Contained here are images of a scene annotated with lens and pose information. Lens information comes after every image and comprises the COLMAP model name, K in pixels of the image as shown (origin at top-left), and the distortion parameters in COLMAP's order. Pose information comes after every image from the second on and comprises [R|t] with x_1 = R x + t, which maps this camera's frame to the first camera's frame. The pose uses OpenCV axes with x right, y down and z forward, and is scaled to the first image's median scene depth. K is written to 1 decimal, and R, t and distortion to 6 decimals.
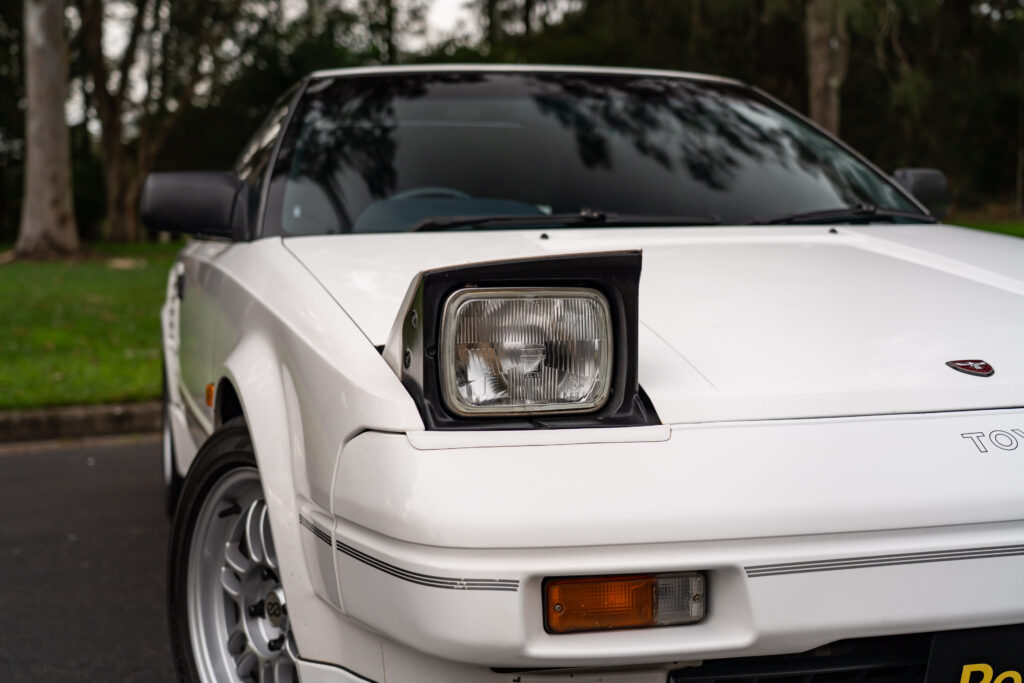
lens RADIAL K [[1379.1, 0, 522.2], [0, 1379.1, 346.1], [0, 0, 1]] dist [0.042929, 0.000000]
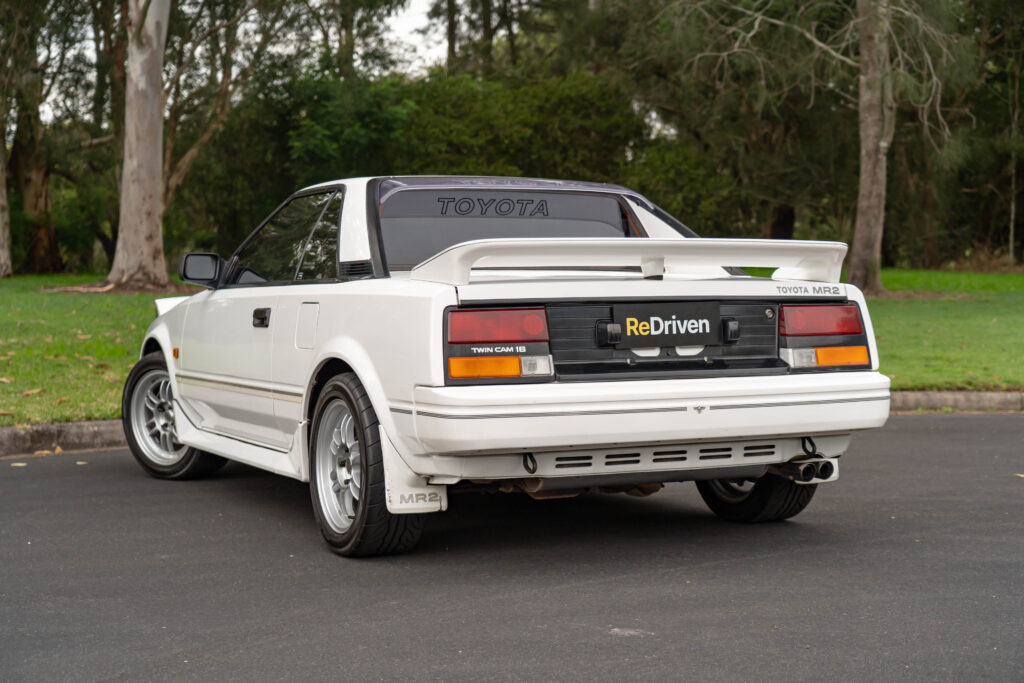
lens RADIAL K [[1540.2, 0, 550.4], [0, 1540.2, 337.7], [0, 0, 1]] dist [0.054189, 0.000000]
pose [[0.995909, 0.015393, 0.089041, -1.264735], [-0.011938, 0.999160, -0.039205, 0.132726], [-0.089570, 0.037981, 0.995256, -1.720723]]
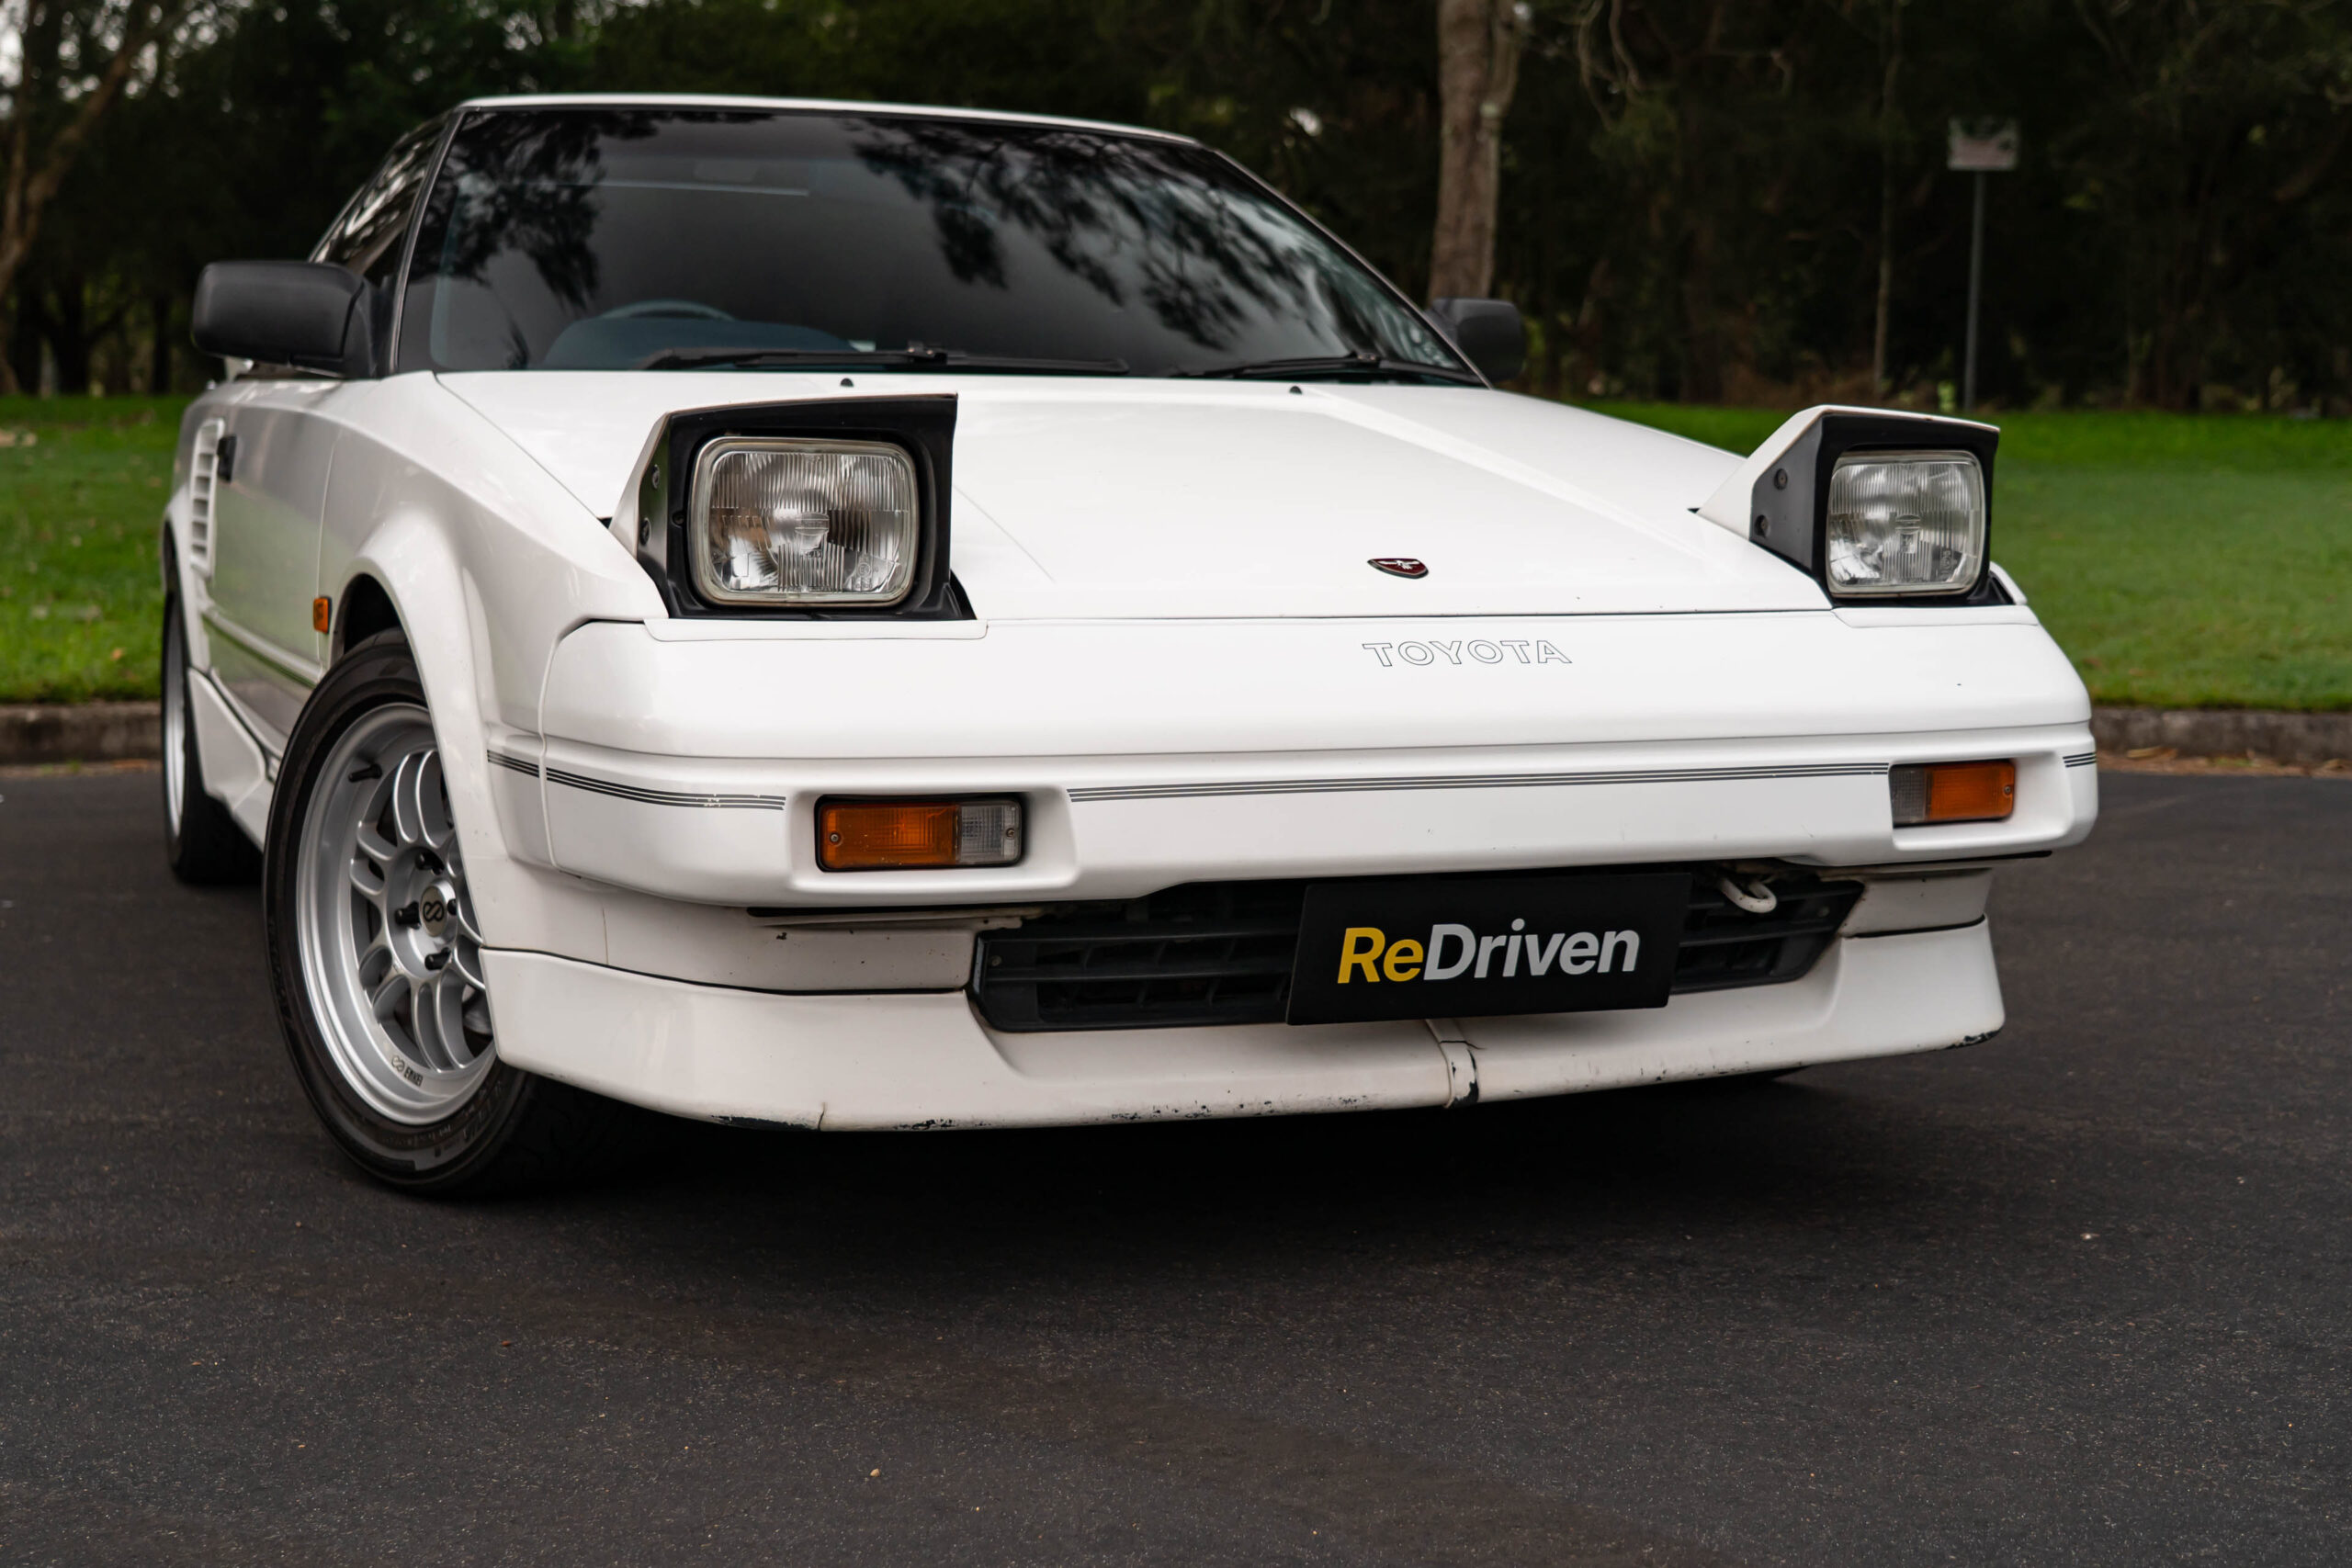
lens RADIAL K [[3019.6, 0, 1108.5], [0, 3019.6, 758.2], [0, 0, 1]] dist [0.068073, 0.000000]
pose [[0.995956, 0.019541, 0.087695, 0.019789], [-0.022391, 0.999249, 0.031633, 0.056964], [-0.087011, -0.033469, 0.995645, -0.504639]]
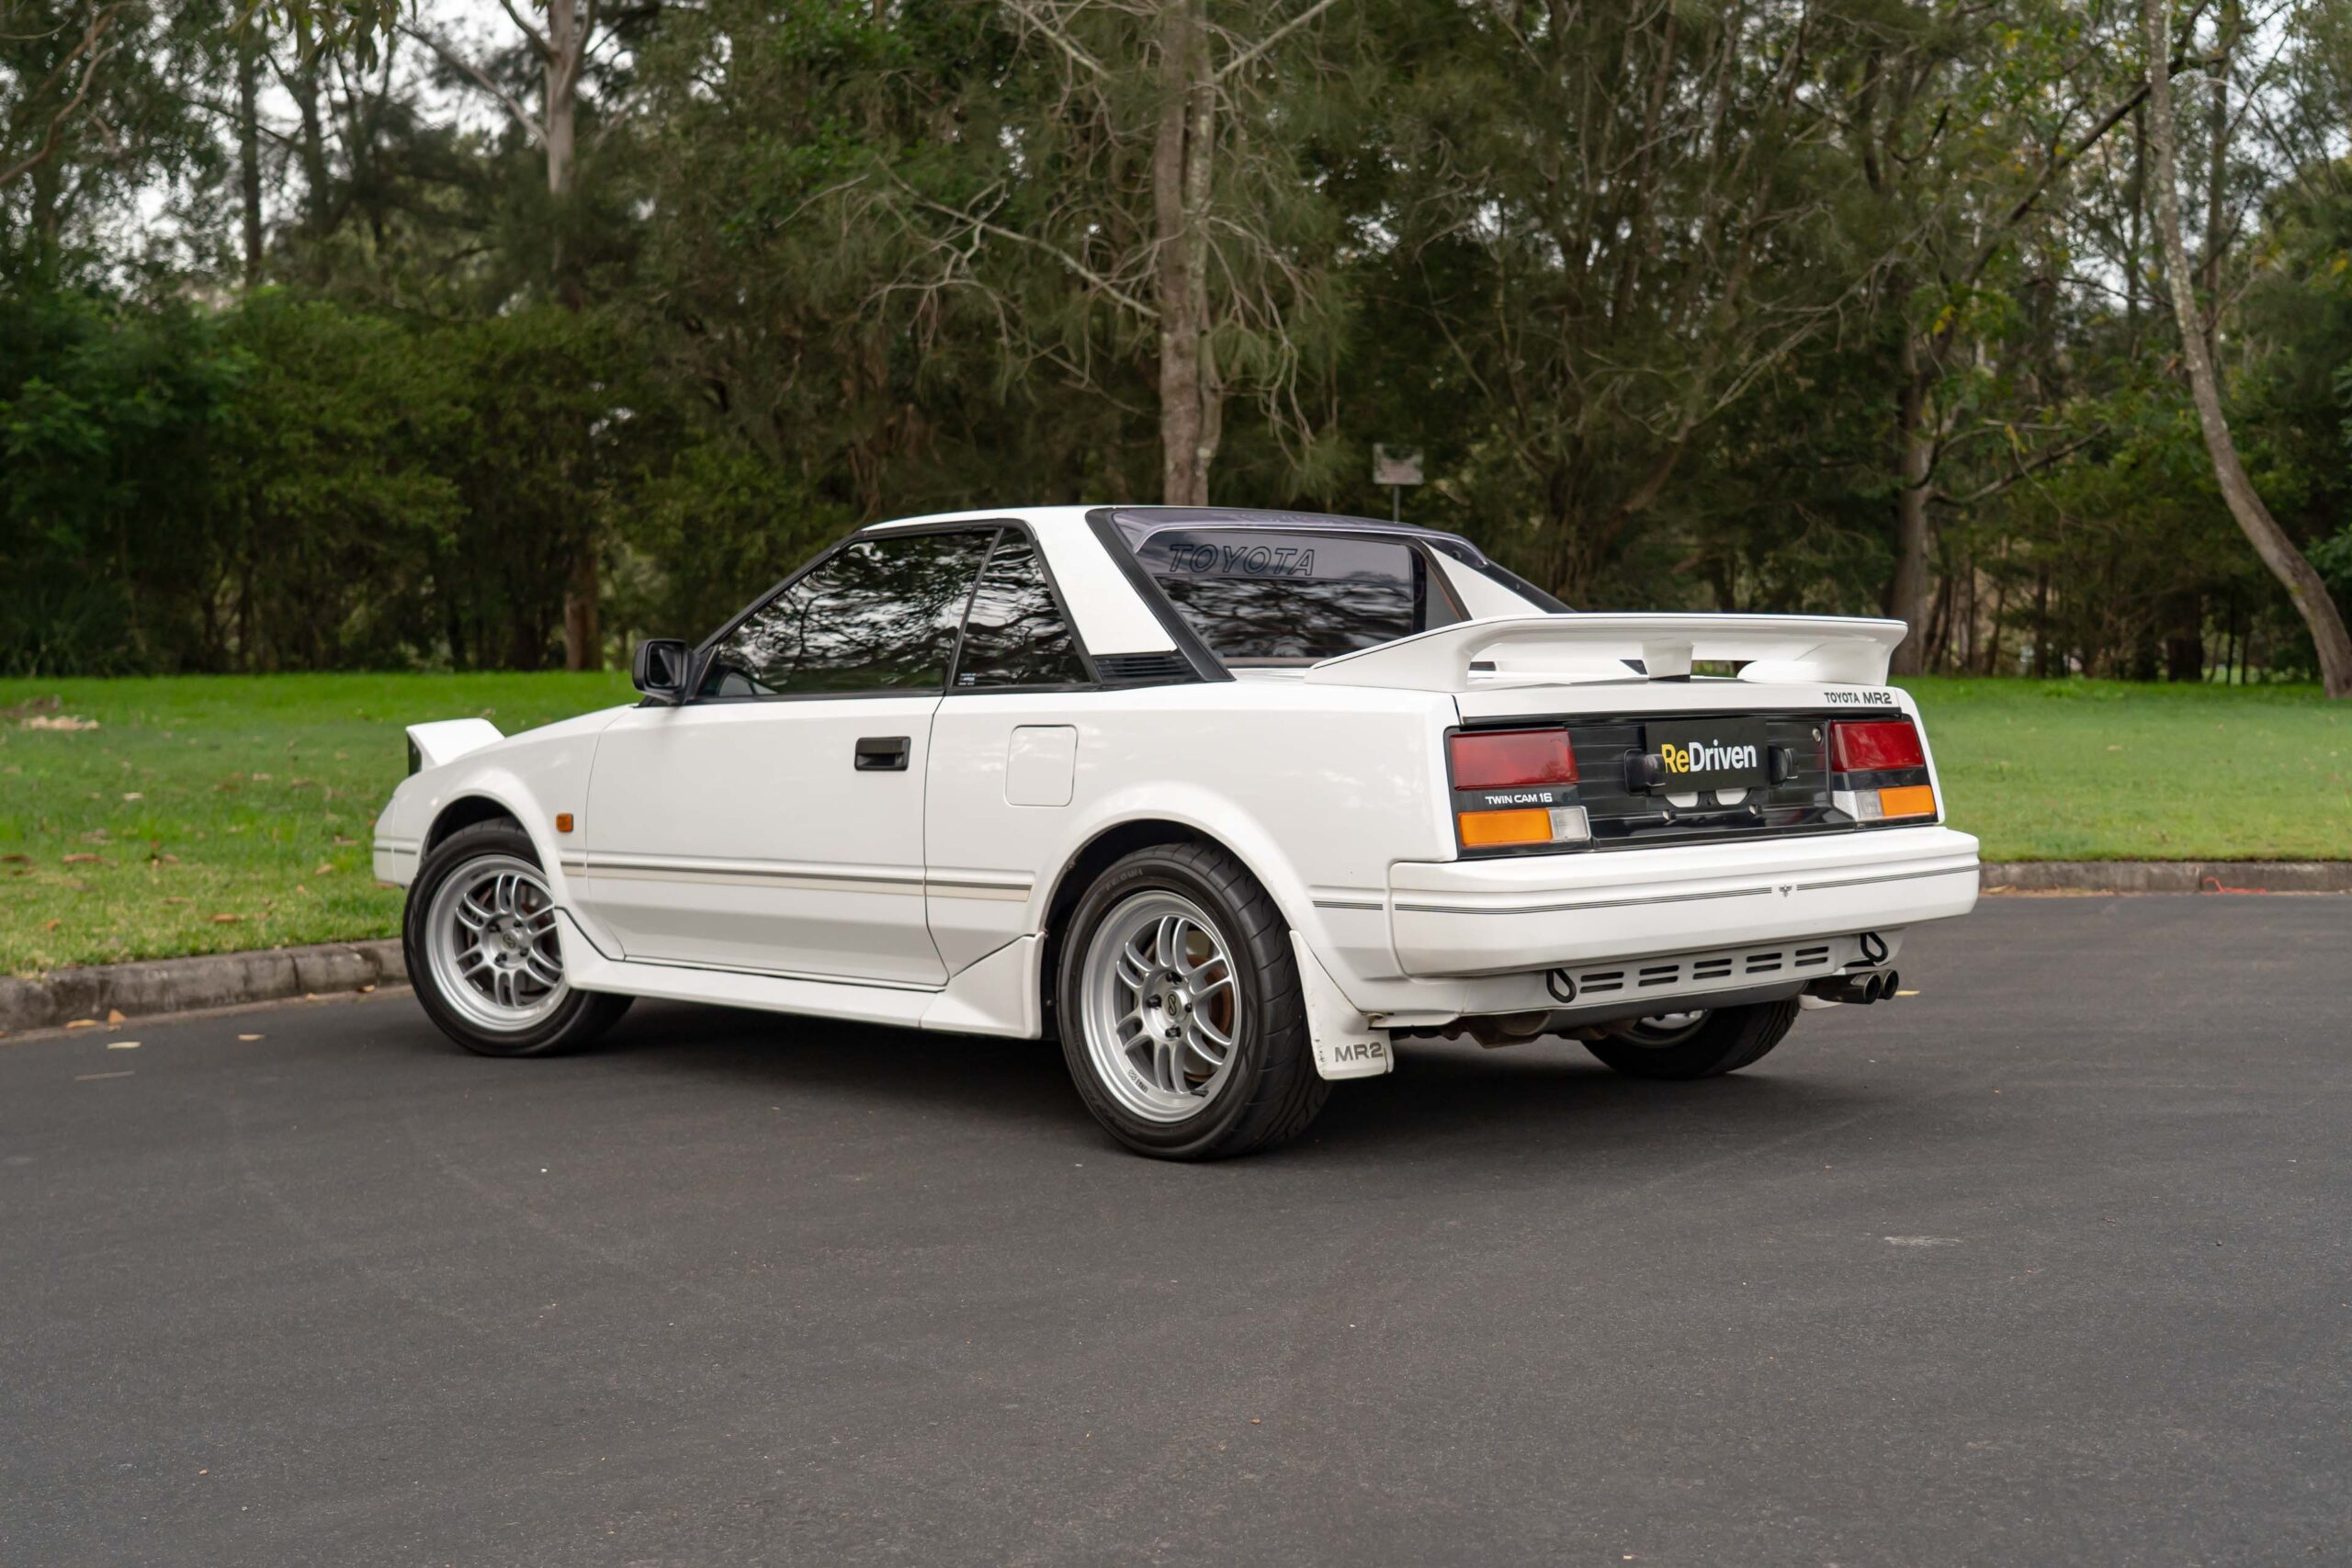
lens RADIAL K [[2778.2, 0, 1175.9], [0, 2778.2, 778.1], [0, 0, 1]] dist [0.048597, 0.000000]
pose [[0.930603, 0.001358, 0.366029, -2.233147], [0.015704, 0.998924, -0.043634, 0.145477], [-0.365694, 0.046354, 0.929580, -1.646705]]
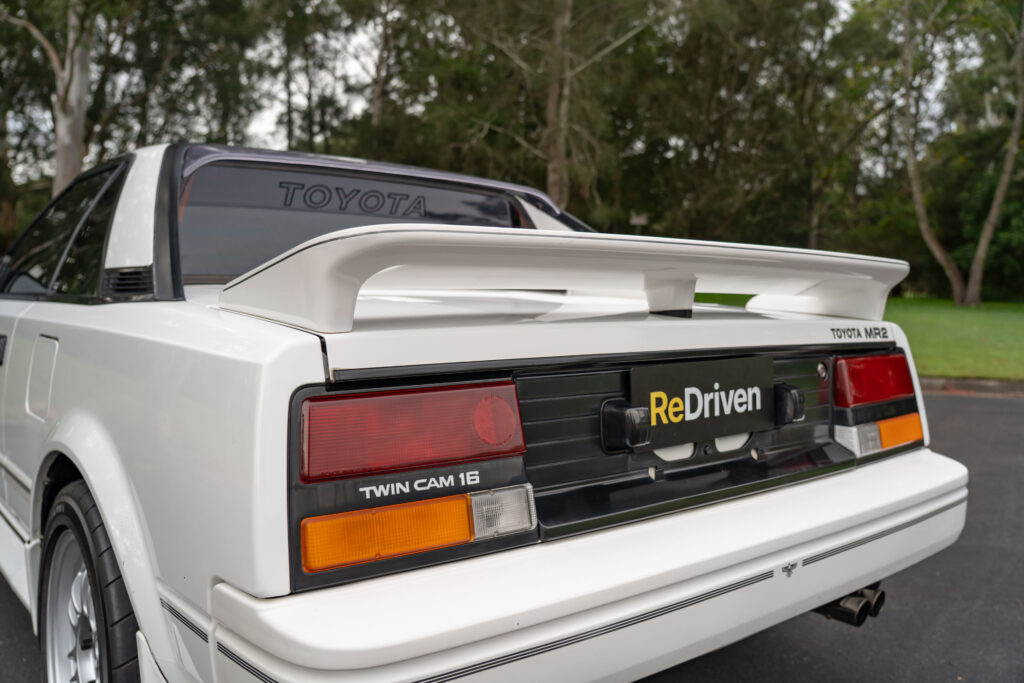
lens RADIAL K [[815.2, 0, 517.2], [0, 815.2, 346.1], [0, 0, 1]] dist [0.016507, 0.023860]
pose [[0.955170, 0.022999, 0.295162, -1.237851], [-0.022964, 0.999730, -0.003587, -0.011117], [-0.295164, -0.003352, 0.955441, -0.117896]]
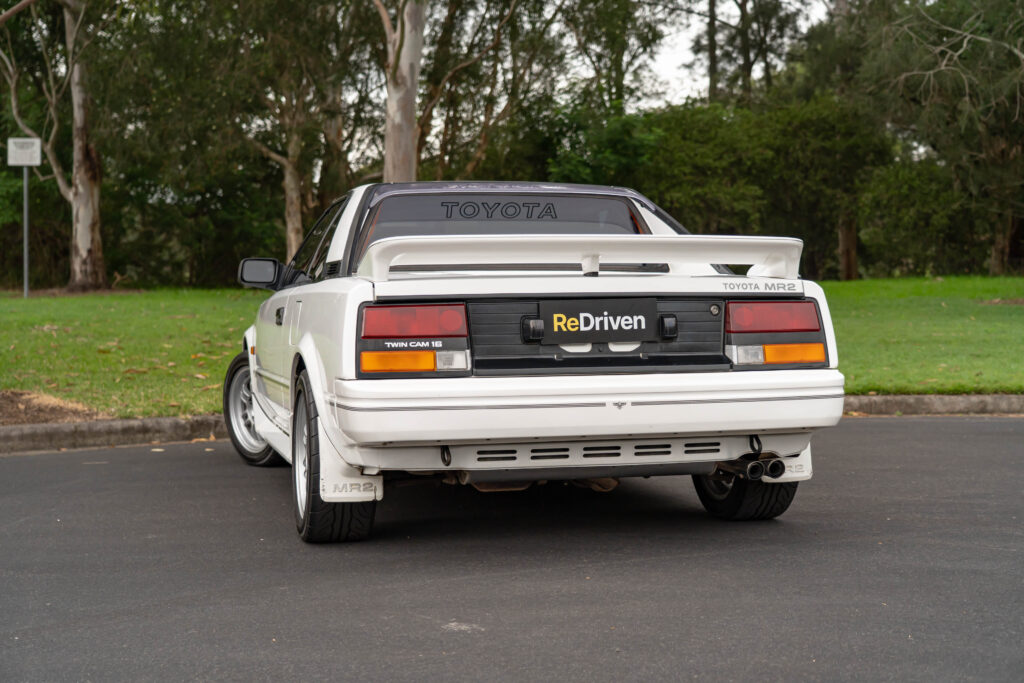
lens RADIAL K [[1389.3, 0, 544.3], [0, 1389.3, 337.5], [0, 0, 1]] dist [0.038722, 0.000000]
pose [[0.993522, 0.017542, -0.112274, -0.755458], [-0.022272, 0.998910, -0.041015, 0.133441], [0.111432, 0.043250, 0.992831, -1.534616]]
